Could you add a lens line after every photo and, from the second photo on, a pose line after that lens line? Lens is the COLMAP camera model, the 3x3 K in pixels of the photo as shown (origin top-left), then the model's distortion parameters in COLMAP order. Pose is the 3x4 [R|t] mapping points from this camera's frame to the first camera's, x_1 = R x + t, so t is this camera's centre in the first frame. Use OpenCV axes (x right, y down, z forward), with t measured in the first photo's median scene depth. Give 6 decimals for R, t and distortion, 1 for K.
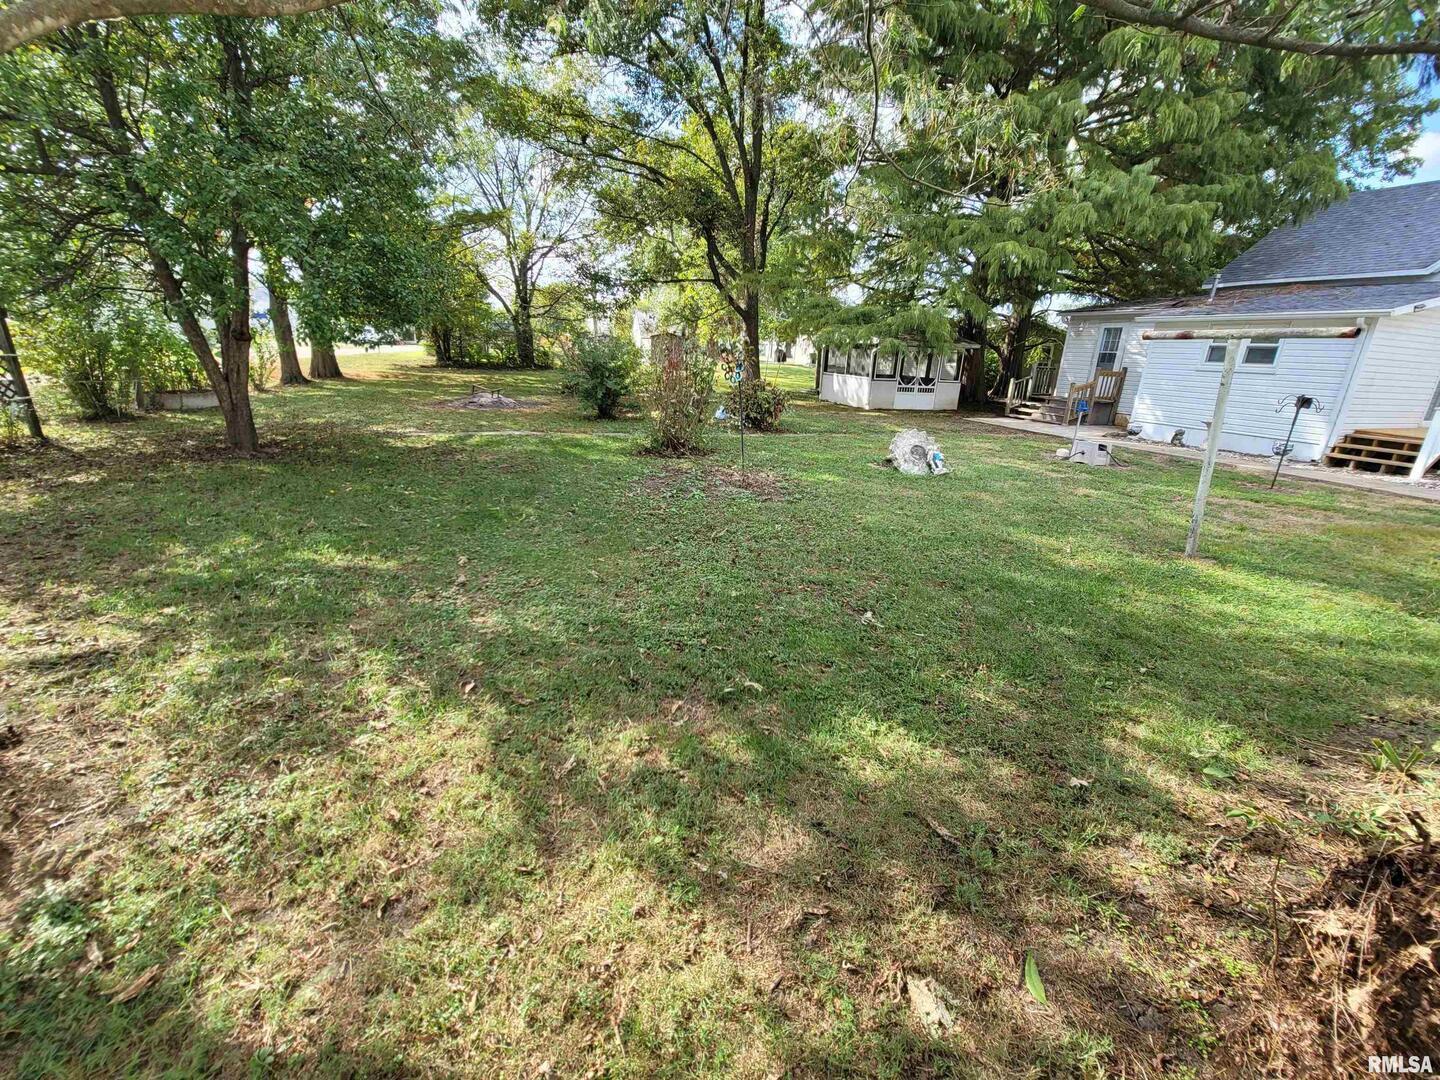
lens RADIAL K [[585.7, 0, 717.6], [0, 585.7, 535.0], [0, 0, 1]] dist [-0.001030, -0.000050]
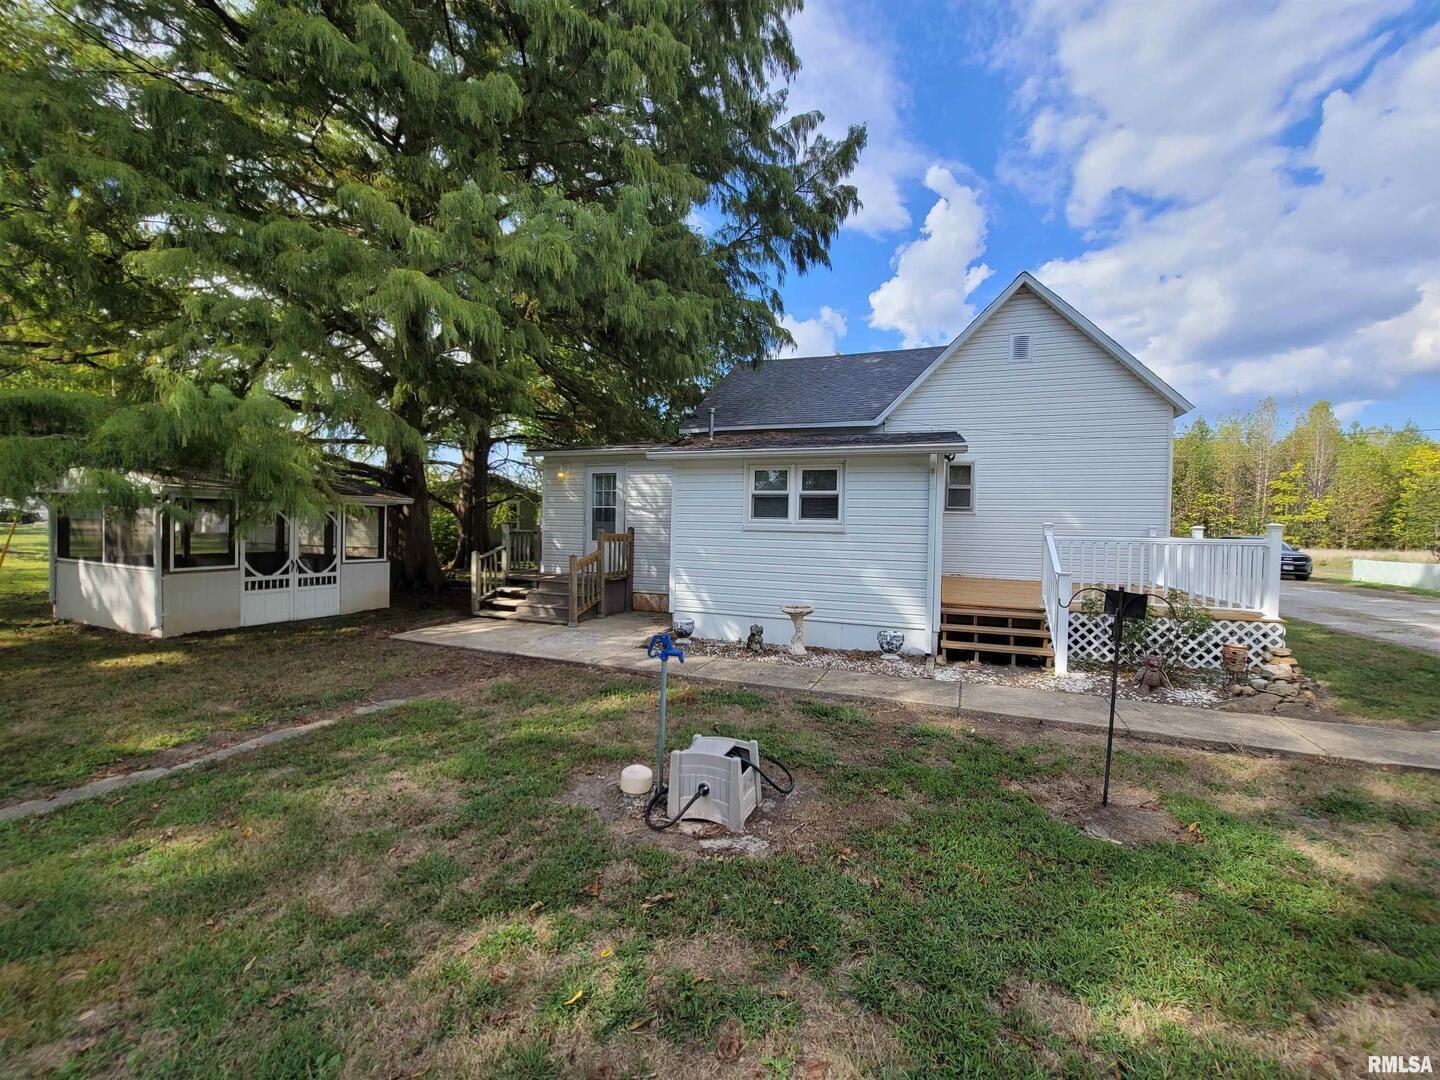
lens RADIAL K [[585.7, 0, 717.6], [0, 585.7, 535.0], [0, 0, 1]] dist [-0.001030, -0.000050]
pose [[0.670002, -0.043031, 0.741111, 0.238113], [0.235398, 0.959114, -0.157124, -0.136528], [-0.704049, 0.279730, 0.652738, 0.450375]]
